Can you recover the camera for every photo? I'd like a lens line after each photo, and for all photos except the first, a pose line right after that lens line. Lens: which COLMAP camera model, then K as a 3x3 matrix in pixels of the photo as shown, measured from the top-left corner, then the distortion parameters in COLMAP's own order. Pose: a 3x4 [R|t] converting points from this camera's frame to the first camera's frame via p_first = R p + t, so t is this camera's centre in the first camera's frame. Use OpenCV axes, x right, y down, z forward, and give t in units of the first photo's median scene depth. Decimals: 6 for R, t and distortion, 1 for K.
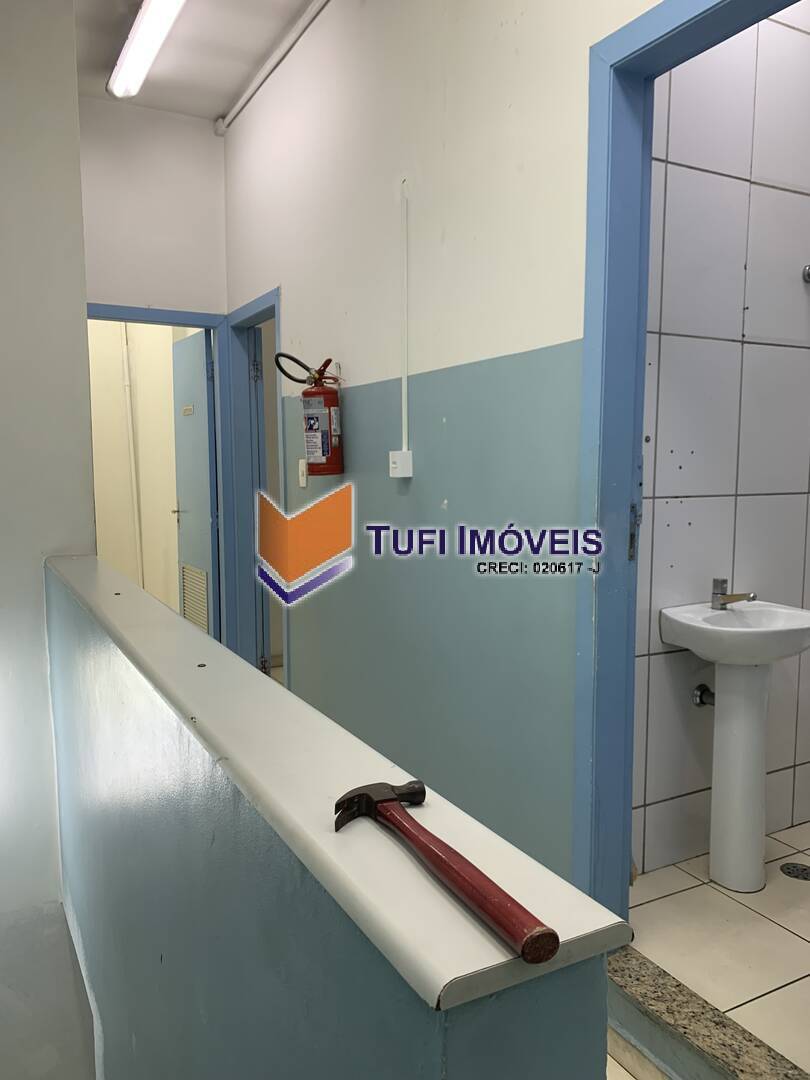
lens RADIAL K [[820.0, 0, 403.5], [0, 820.0, 538.5], [0, 0, 1]] dist [0.013621, -0.000436]
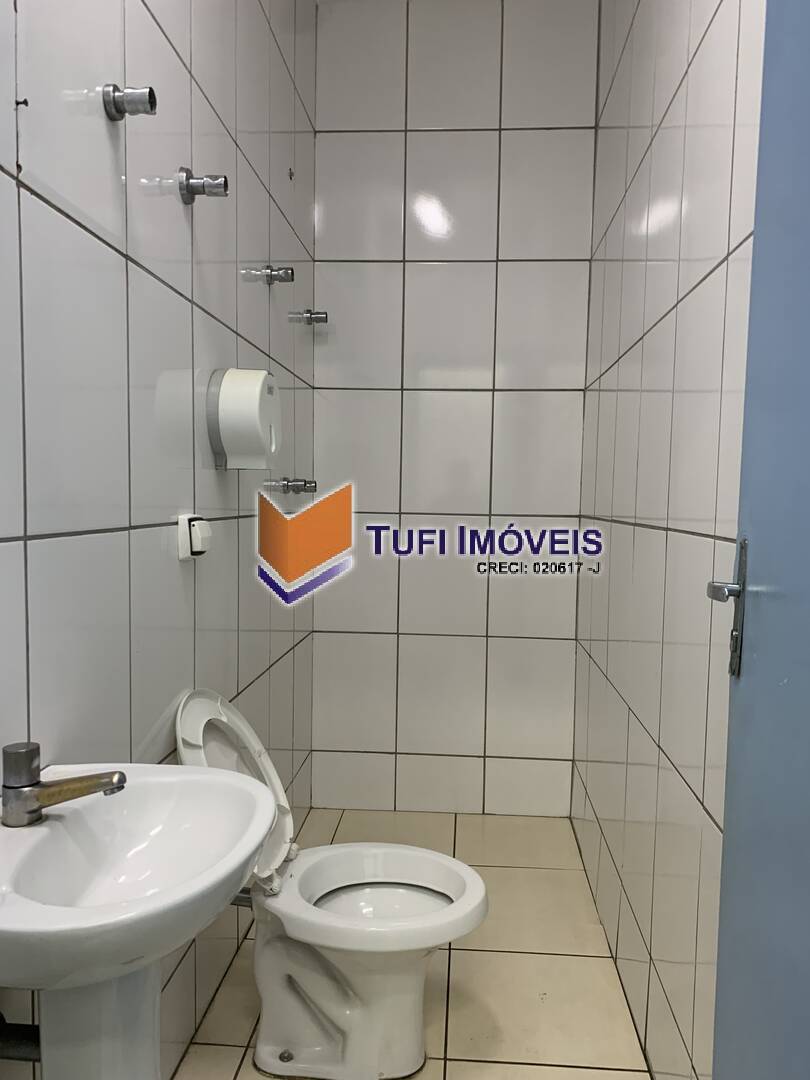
lens RADIAL K [[820.0, 0, 408.1], [0, 820.0, 537.0], [0, 0, 1]] dist [0.013621, -0.000436]
pose [[0.543055, -0.038223, 0.838827, 0.157682], [0.071078, 0.997471, -0.000564, -0.038557], [-0.836683, 0.059929, 0.544398, 0.624383]]
